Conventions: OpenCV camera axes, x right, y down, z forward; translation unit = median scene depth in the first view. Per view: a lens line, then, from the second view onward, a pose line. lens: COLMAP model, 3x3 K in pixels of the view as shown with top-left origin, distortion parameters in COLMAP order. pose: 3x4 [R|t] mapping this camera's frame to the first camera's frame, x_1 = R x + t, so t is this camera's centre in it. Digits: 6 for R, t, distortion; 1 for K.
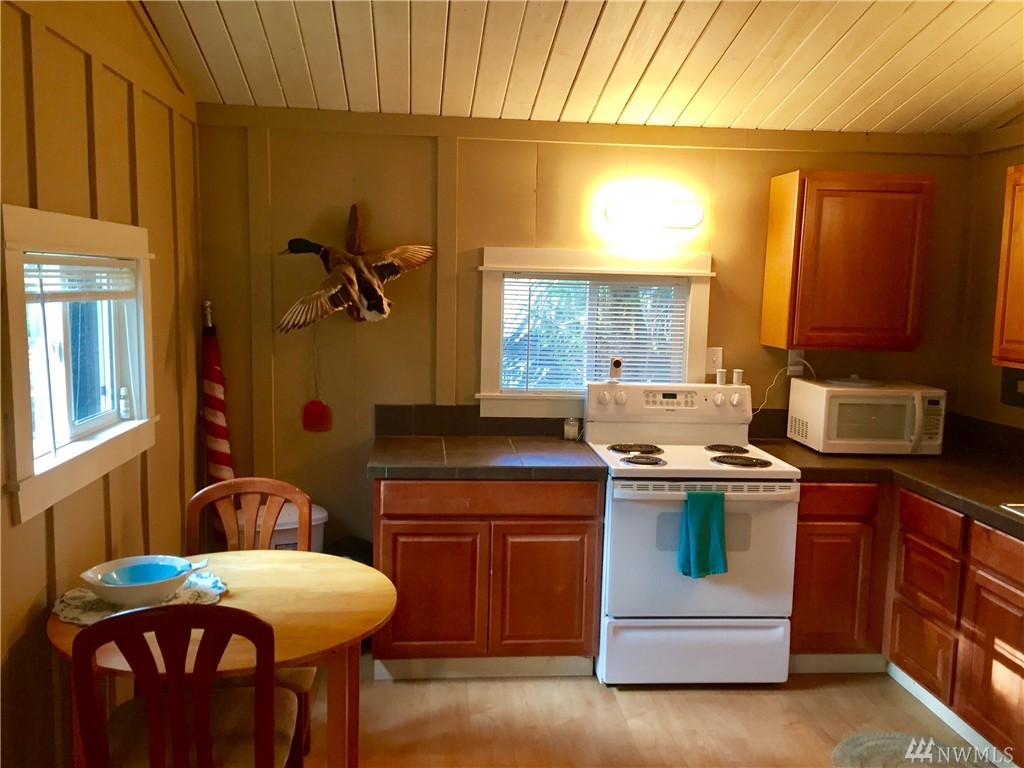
lens RADIAL K [[871.8, 0, 513.2], [0, 871.8, 379.7], [0, 0, 1]] dist [0.091292, -0.100148]
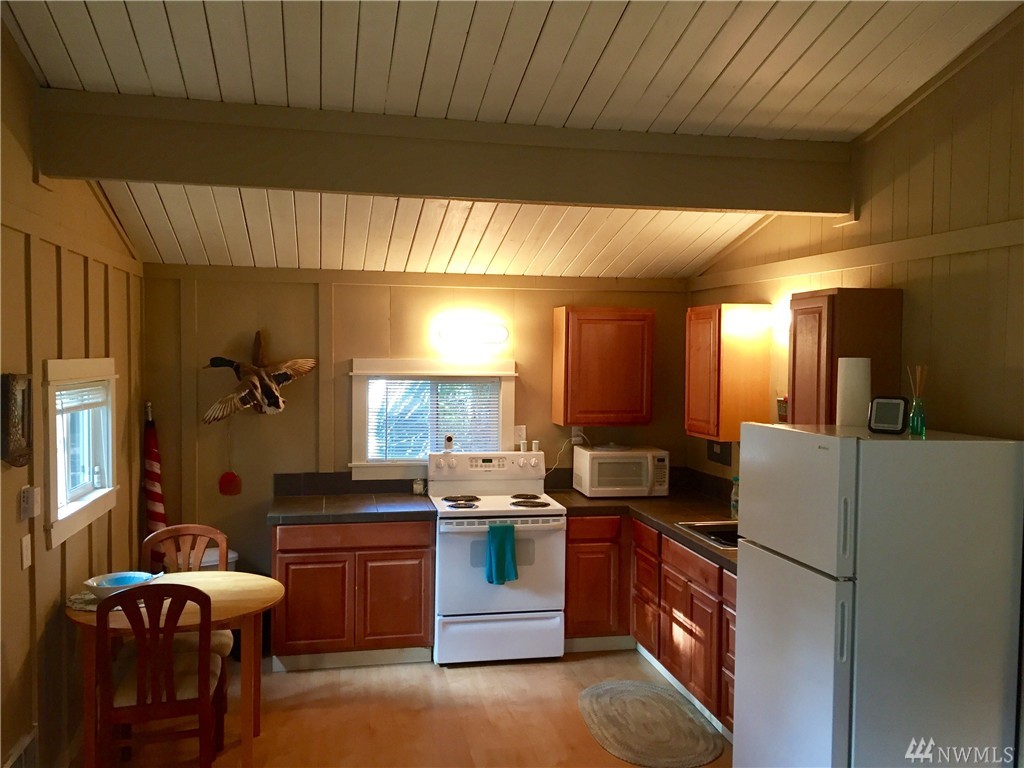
lens RADIAL K [[871.8, 0, 509.4], [0, 871.8, 375.4], [0, 0, 1]] dist [0.091292, -0.100148]
pose [[0.994933, -0.018500, 0.098821, 0.080782], [0.026827, 0.996137, -0.083617, -0.000170], [-0.096892, 0.085844, 0.991586, -0.438377]]
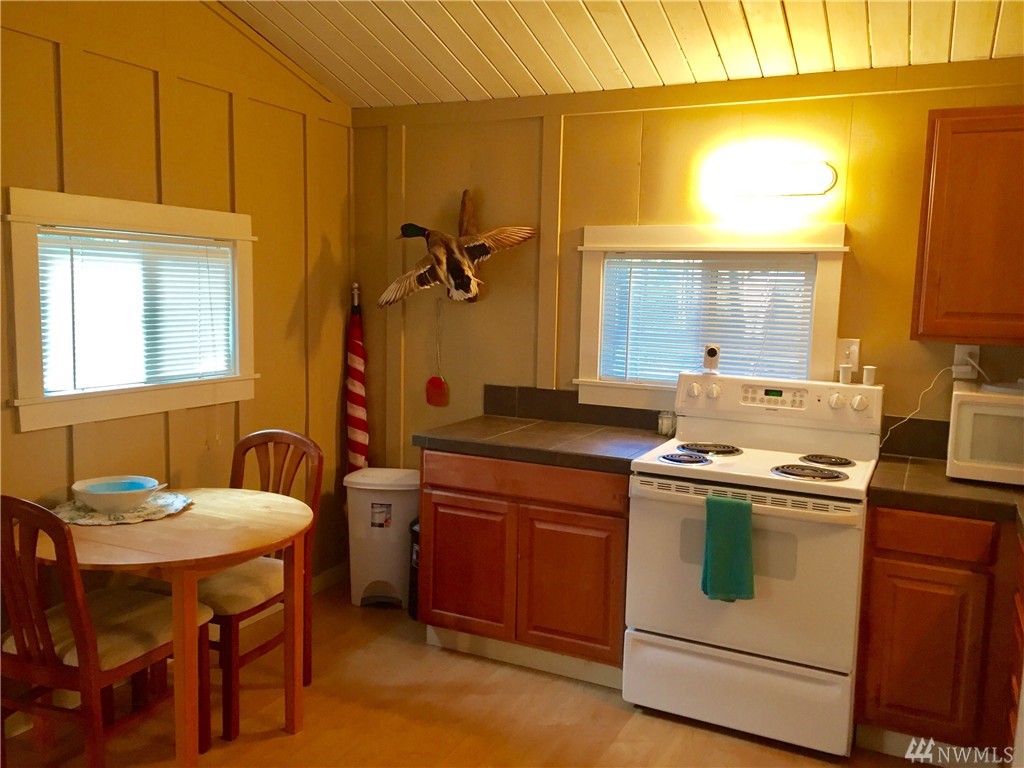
lens RADIAL K [[871.8, 0, 511.6], [0, 871.8, 378.1], [0, 0, 1]] dist [0.091292, -0.100148]
pose [[0.854491, 0.052162, -0.516840, 0.419505], [-0.062548, 0.998038, -0.002684, 0.023533], [0.515686, 0.034621, 0.856078, 0.145469]]
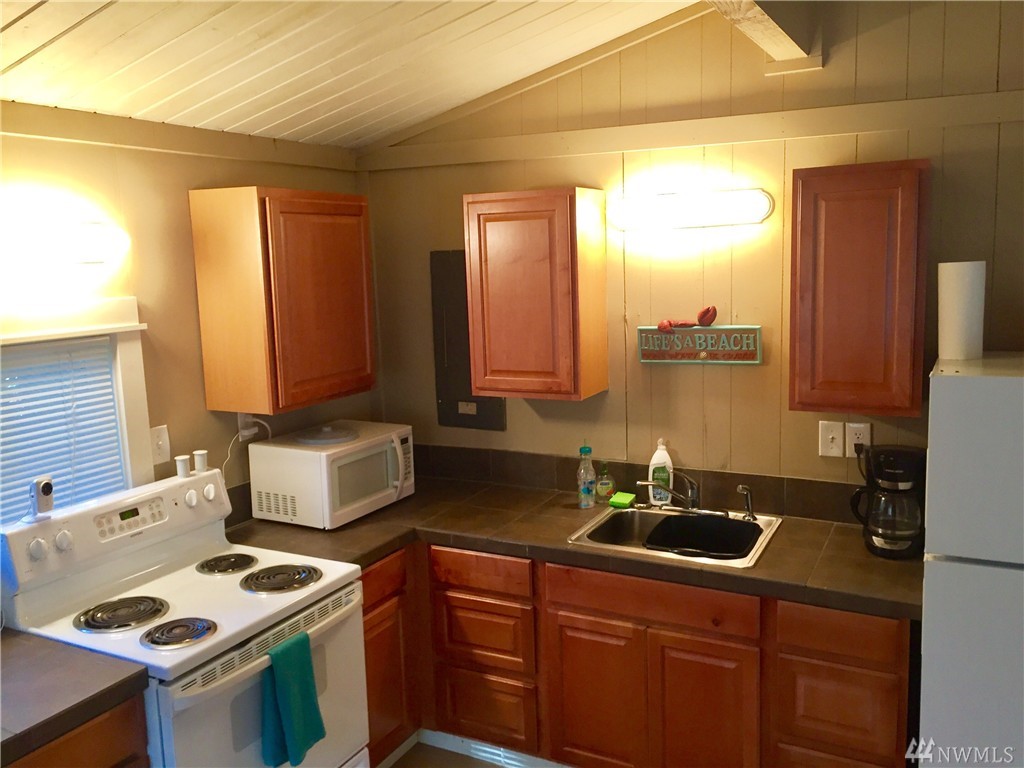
lens RADIAL K [[871.8, 0, 509.2], [0, 871.8, 383.3], [0, 0, 1]] dist [0.091292, -0.100148]
pose [[0.547663, -0.166451, 0.819975, -0.212292], [0.137148, 0.984616, 0.108271, -0.119322], [-0.825382, 0.053162, 0.562066, 0.386654]]
